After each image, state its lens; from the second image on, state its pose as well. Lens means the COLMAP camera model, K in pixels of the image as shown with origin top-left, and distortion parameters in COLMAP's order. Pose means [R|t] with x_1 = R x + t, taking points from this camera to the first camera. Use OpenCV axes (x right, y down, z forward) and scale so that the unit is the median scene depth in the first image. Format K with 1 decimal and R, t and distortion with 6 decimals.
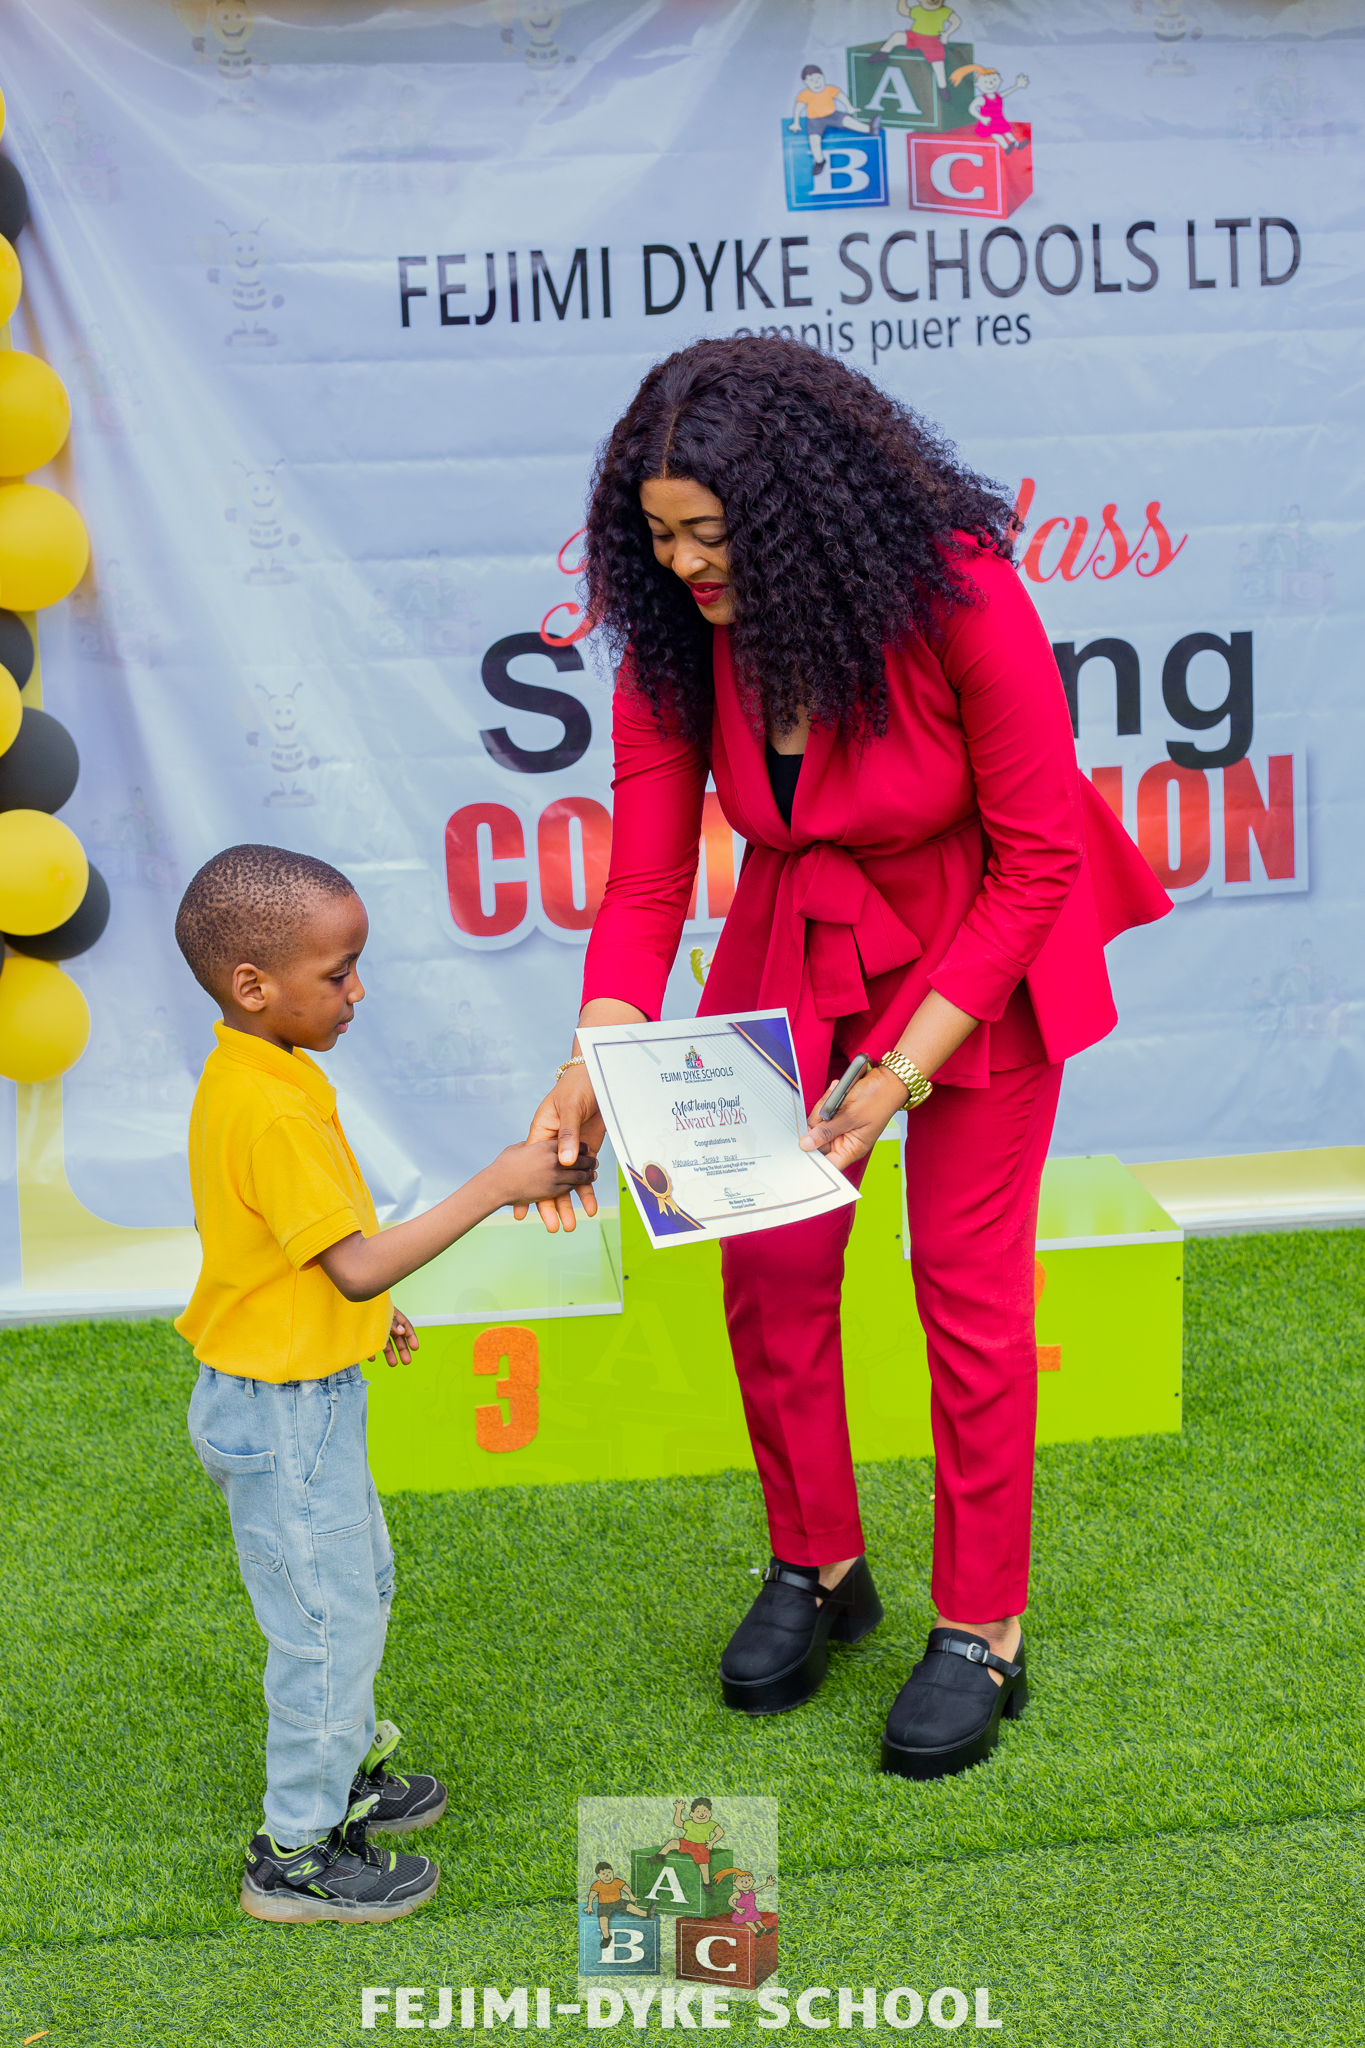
lens RADIAL K [[2970.8, 0, 679.2], [0, 2970.8, 1034.0], [0, 0, 1]] dist [-0.084536, -0.179829]
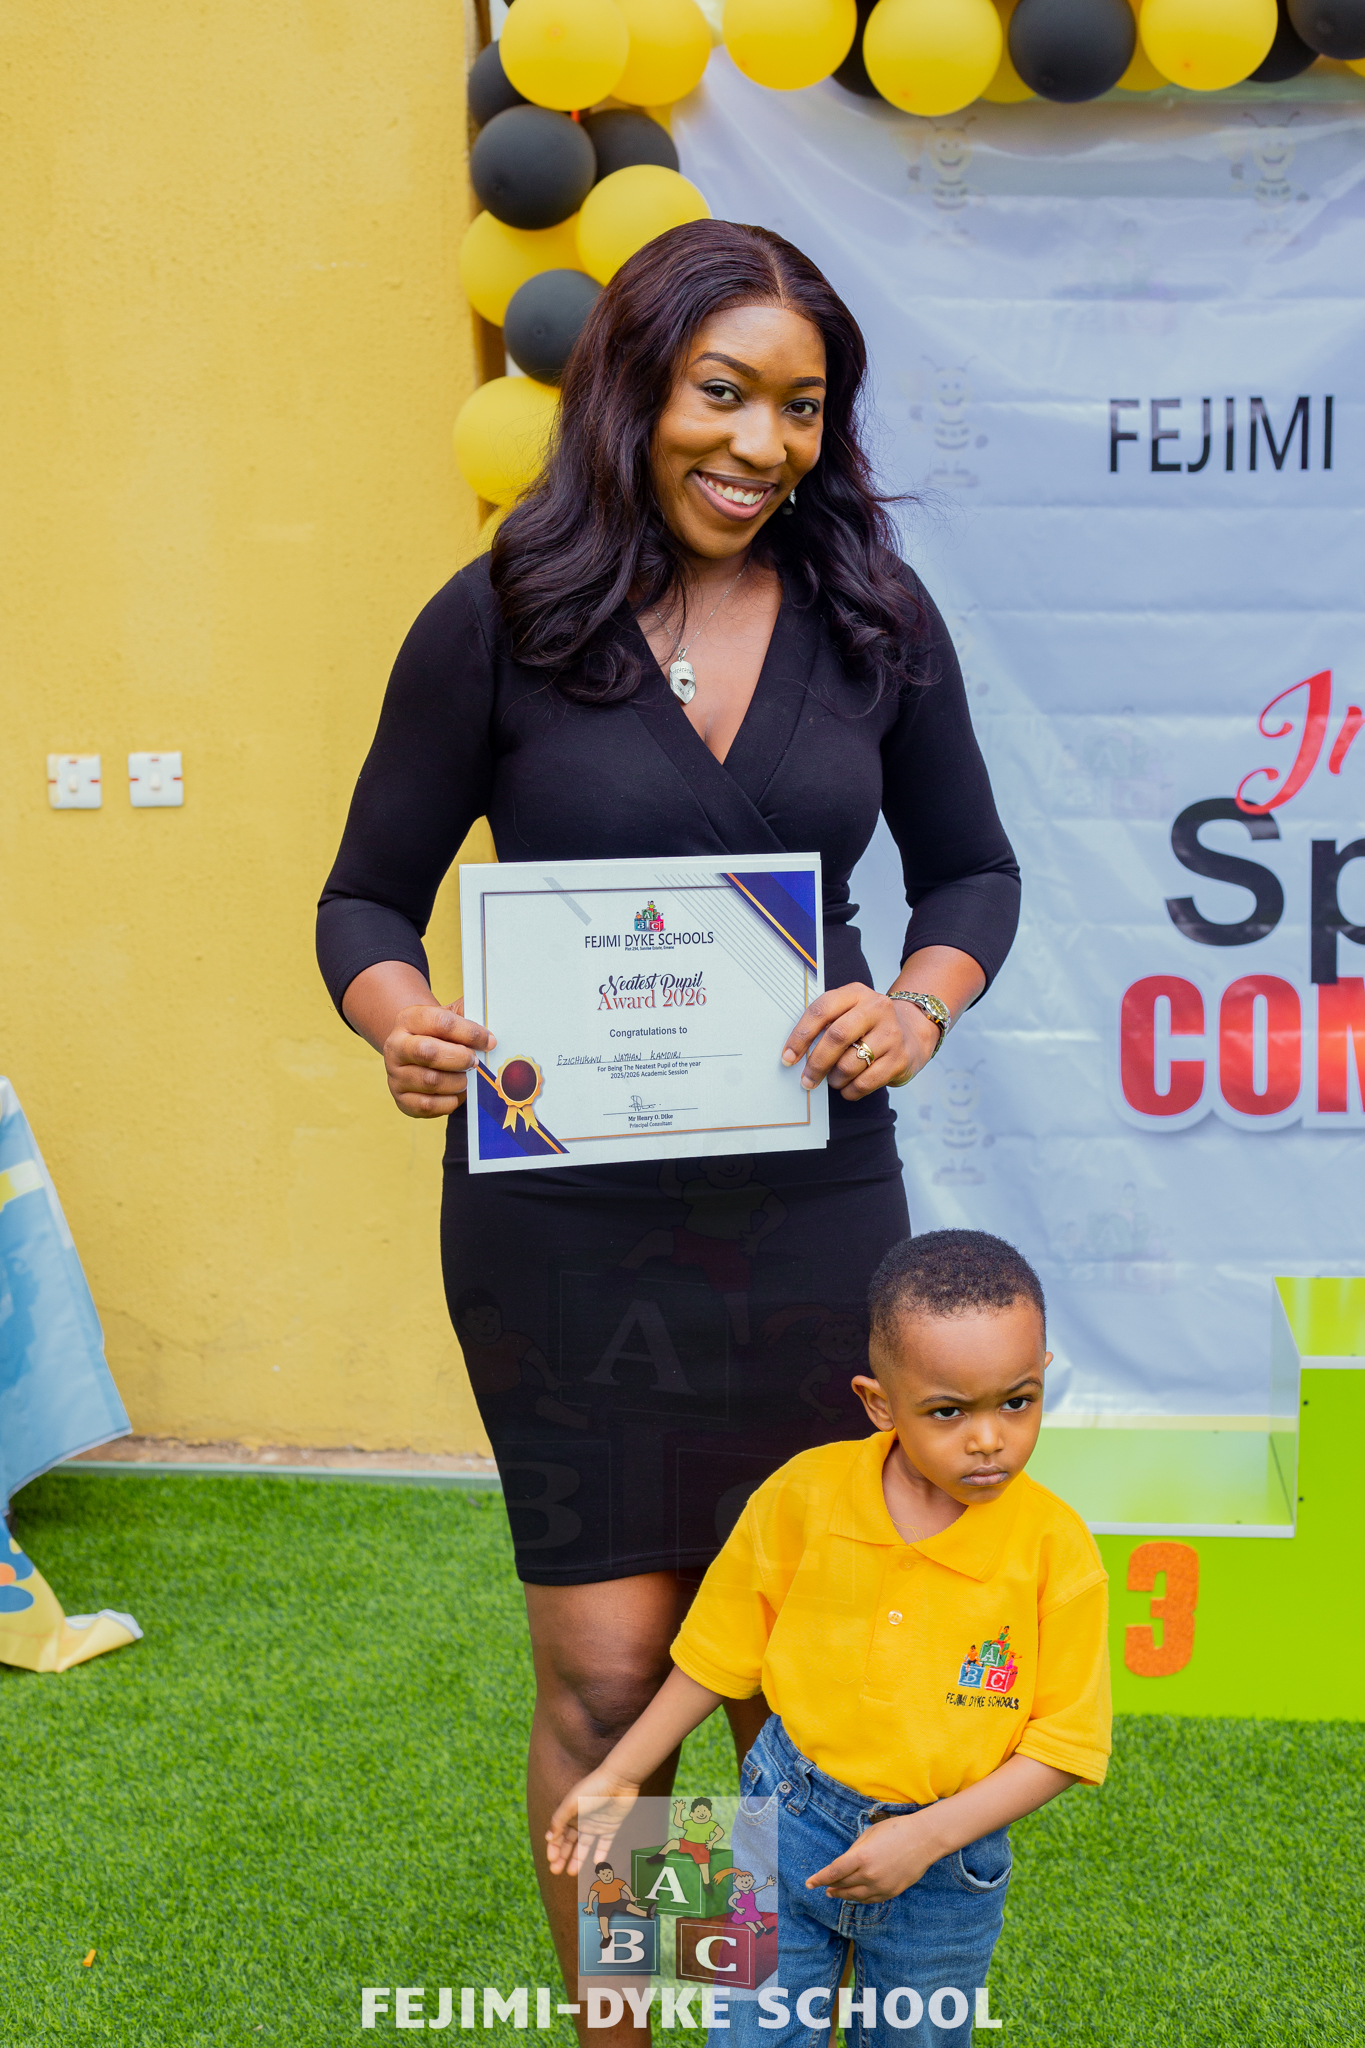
lens RADIAL K [[3005.7, 0, 693.5], [0, 3005.7, 993.1], [0, 0, 1]] dist [-0.071292, -0.133001]
pose [[0.978022, 0.057739, -0.200347, -0.021530], [-0.071433, 0.995529, -0.061801, -0.002679], [0.195883, 0.074754, 0.977774, 0.040352]]
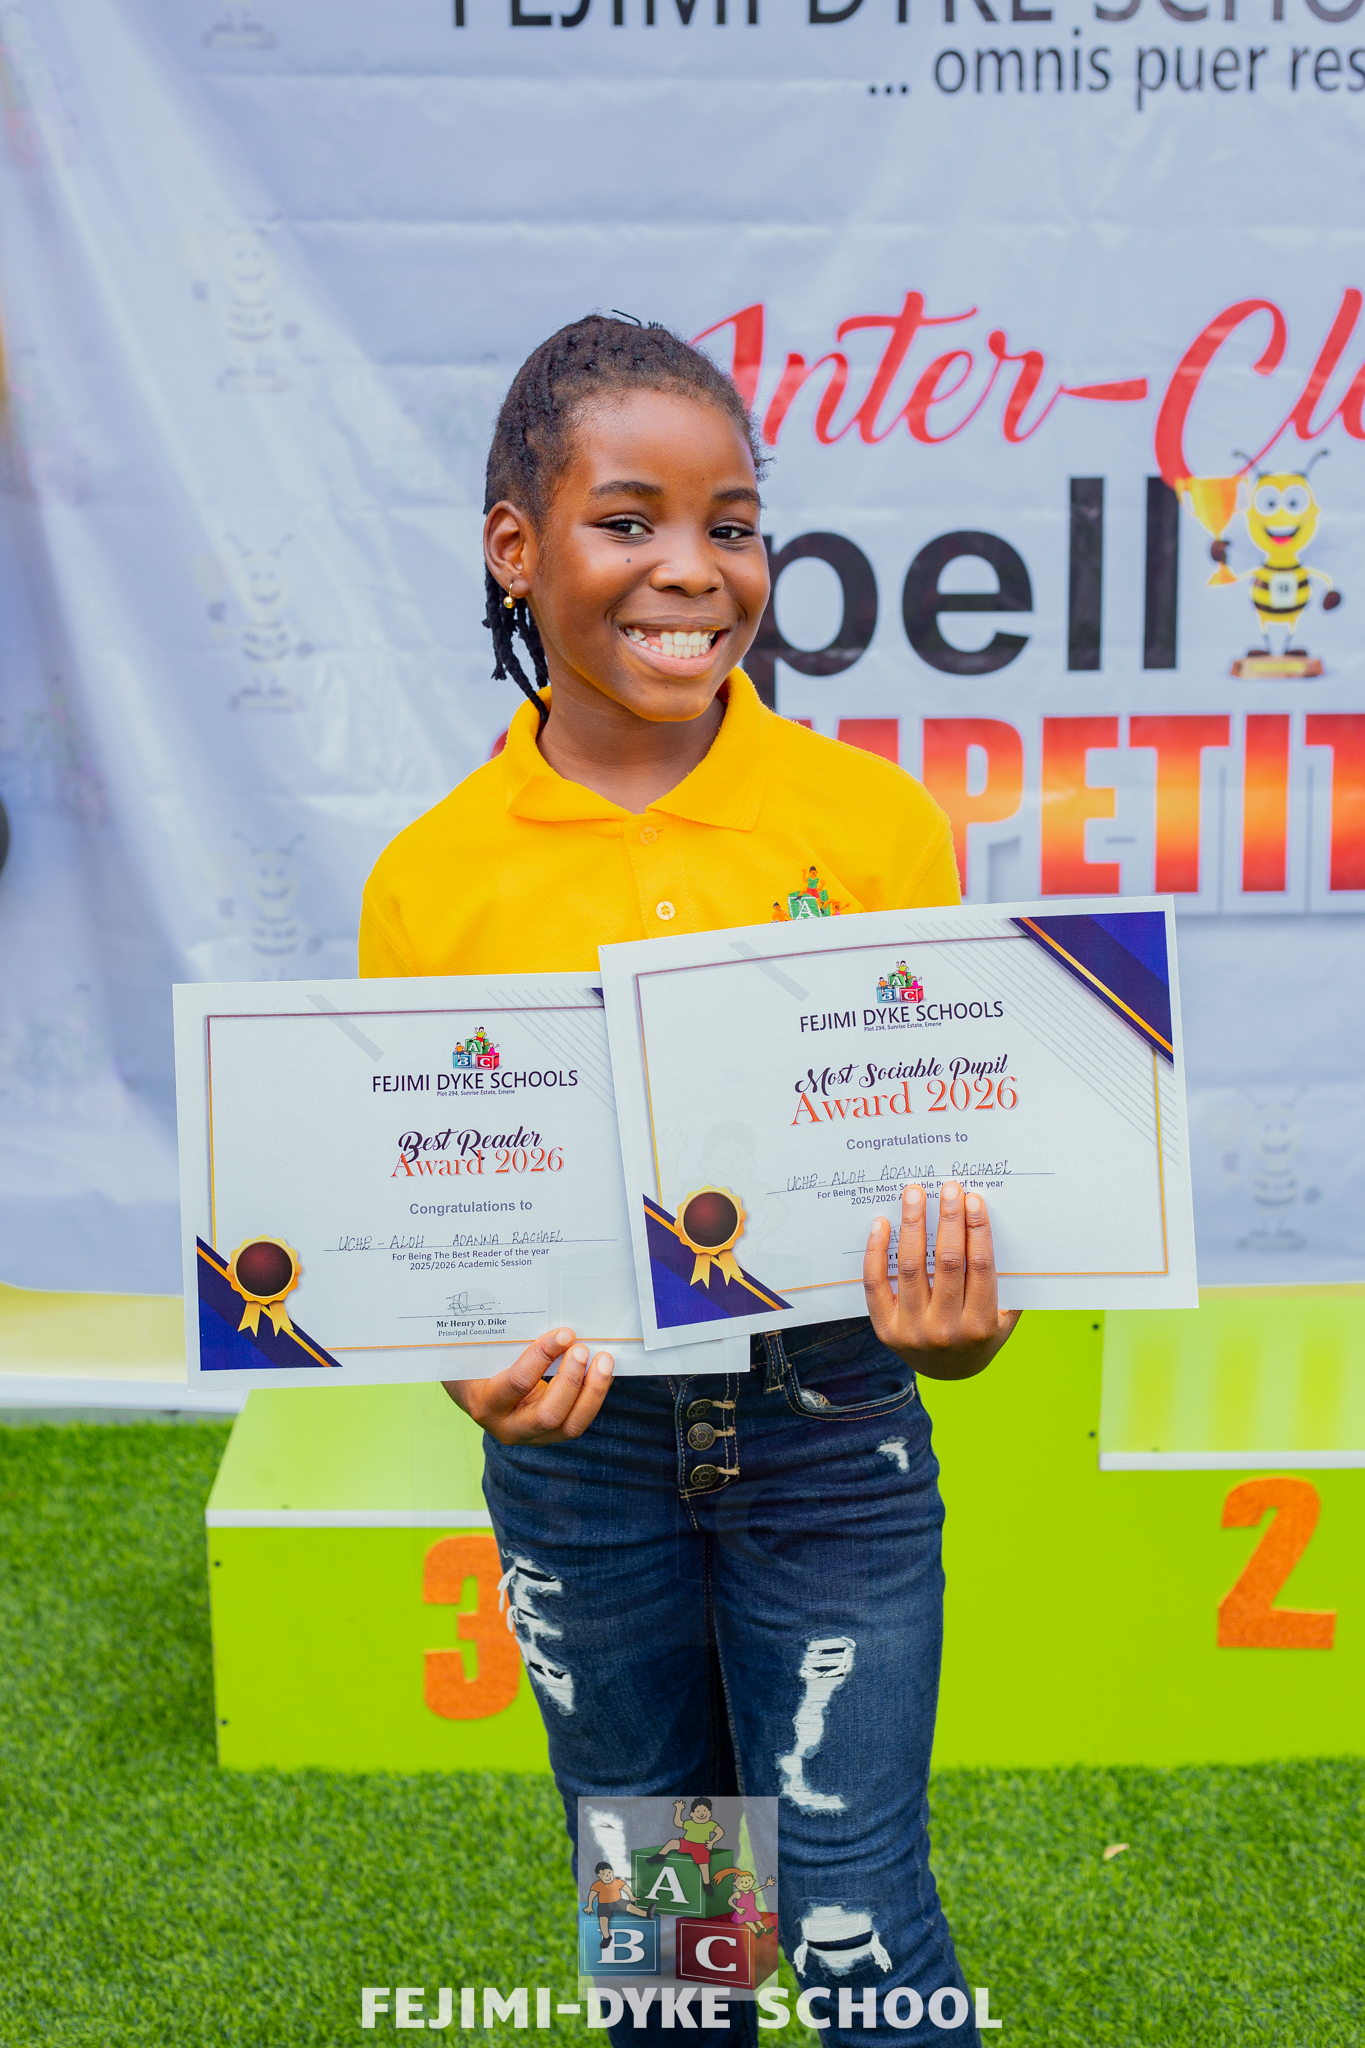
lens RADIAL K [[2993.1, 0, 678.8], [0, 2993.1, 1020.3], [0, 0, 1]] dist [-0.092453, -0.105179]
pose [[0.995101, 0.056944, -0.080811, 0.027433], [-0.054824, 0.998097, 0.028222, -0.029201], [0.082265, -0.023653, 0.996330, 0.304602]]
